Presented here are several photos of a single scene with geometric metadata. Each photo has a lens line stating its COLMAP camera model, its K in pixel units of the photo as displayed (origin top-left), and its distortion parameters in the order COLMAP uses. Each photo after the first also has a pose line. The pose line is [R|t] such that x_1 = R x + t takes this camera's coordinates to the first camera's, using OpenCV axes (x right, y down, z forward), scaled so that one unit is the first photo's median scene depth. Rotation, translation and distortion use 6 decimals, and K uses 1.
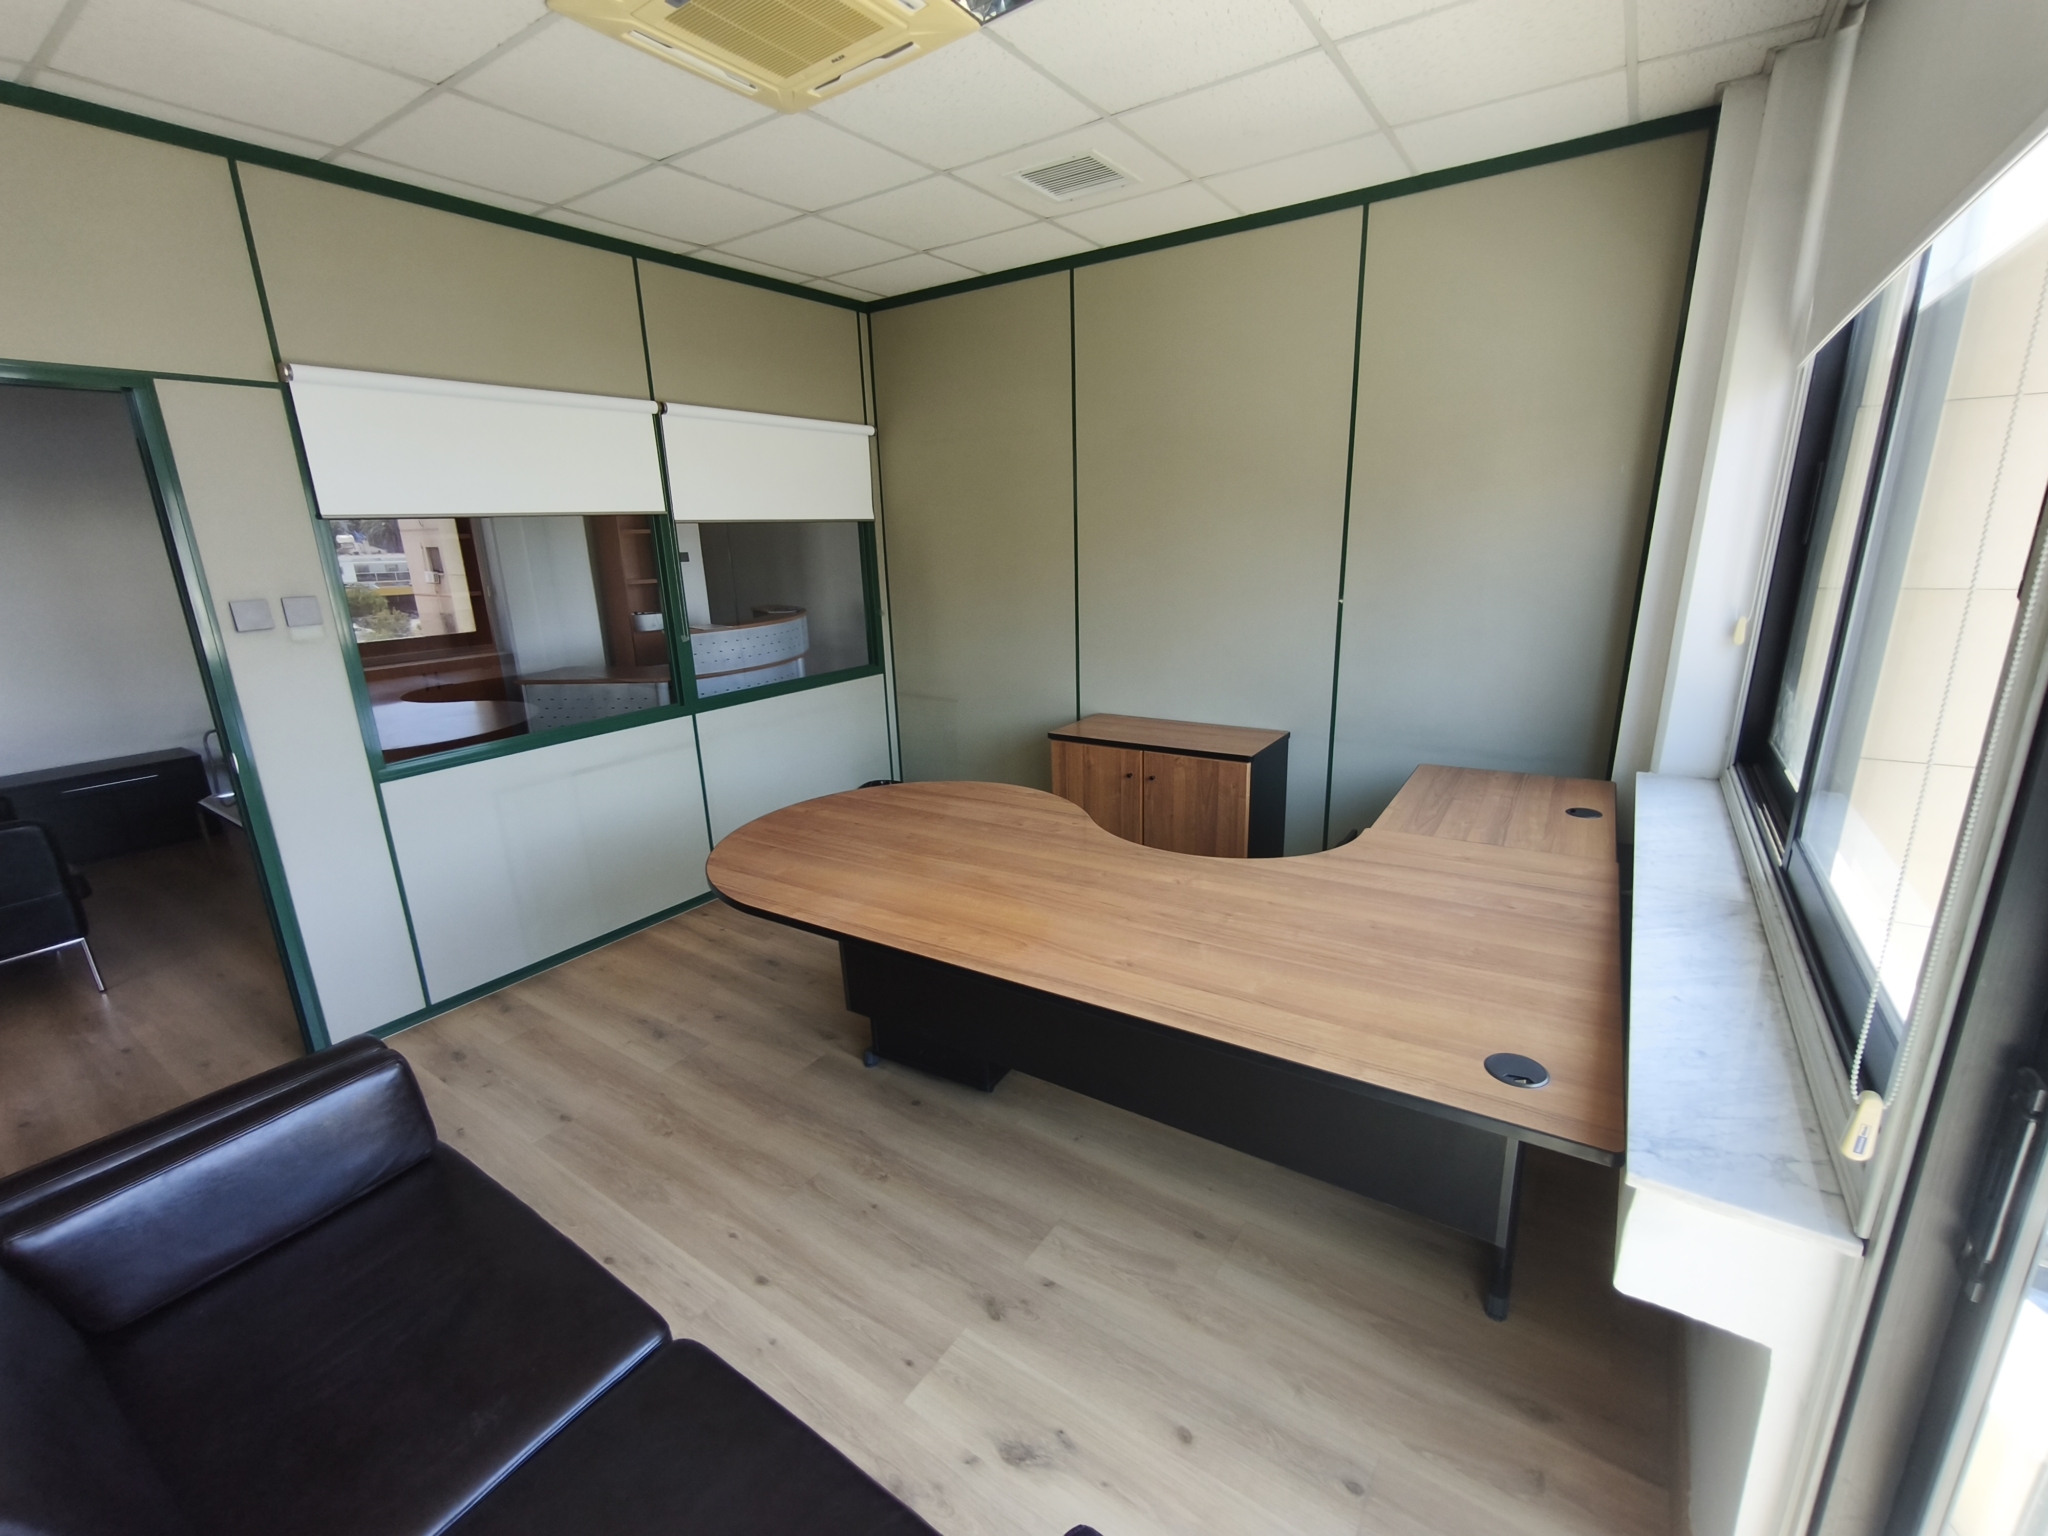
lens RADIAL K [[877.0, 0, 1027.8], [0, 877.0, 765.1], [0, 0, 1]] dist [0.002050, 0.000229]
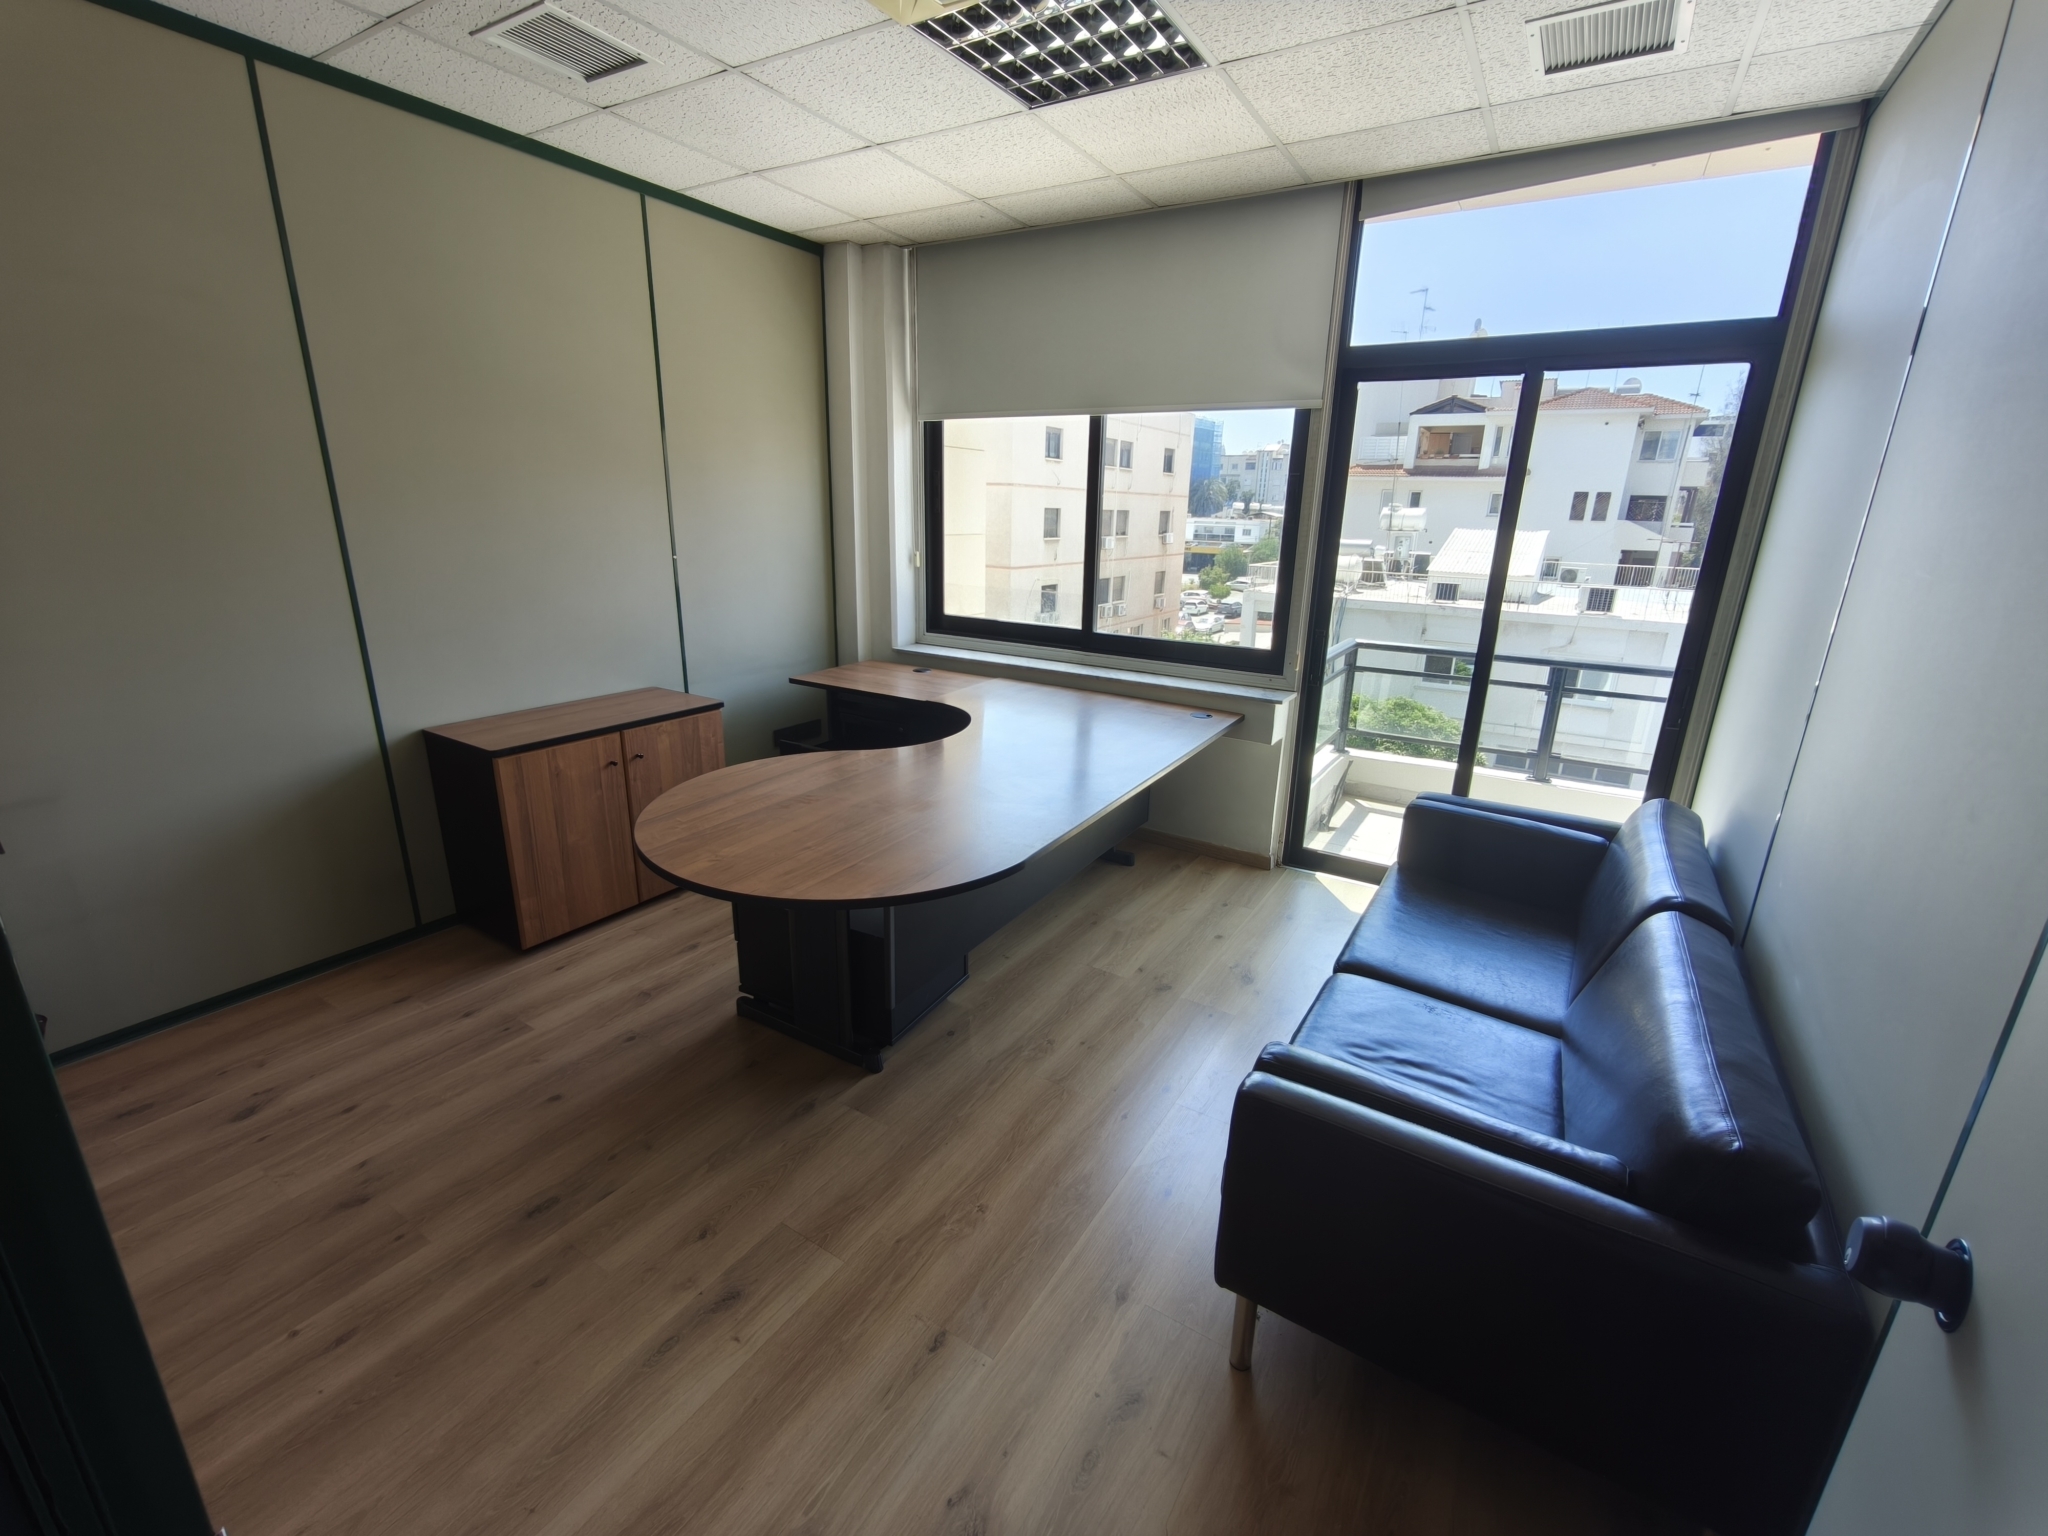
lens RADIAL K [[869.0, 0, 1024.0], [0, 869.0, 768.0], [0, 0, 1]] dist [-0.006931, -0.000083]
pose [[-0.043835, -0.260534, 0.964469, -0.988287], [0.235478, 0.935502, 0.263411, -0.155122], [-0.970891, 0.238658, 0.020343, 0.768646]]
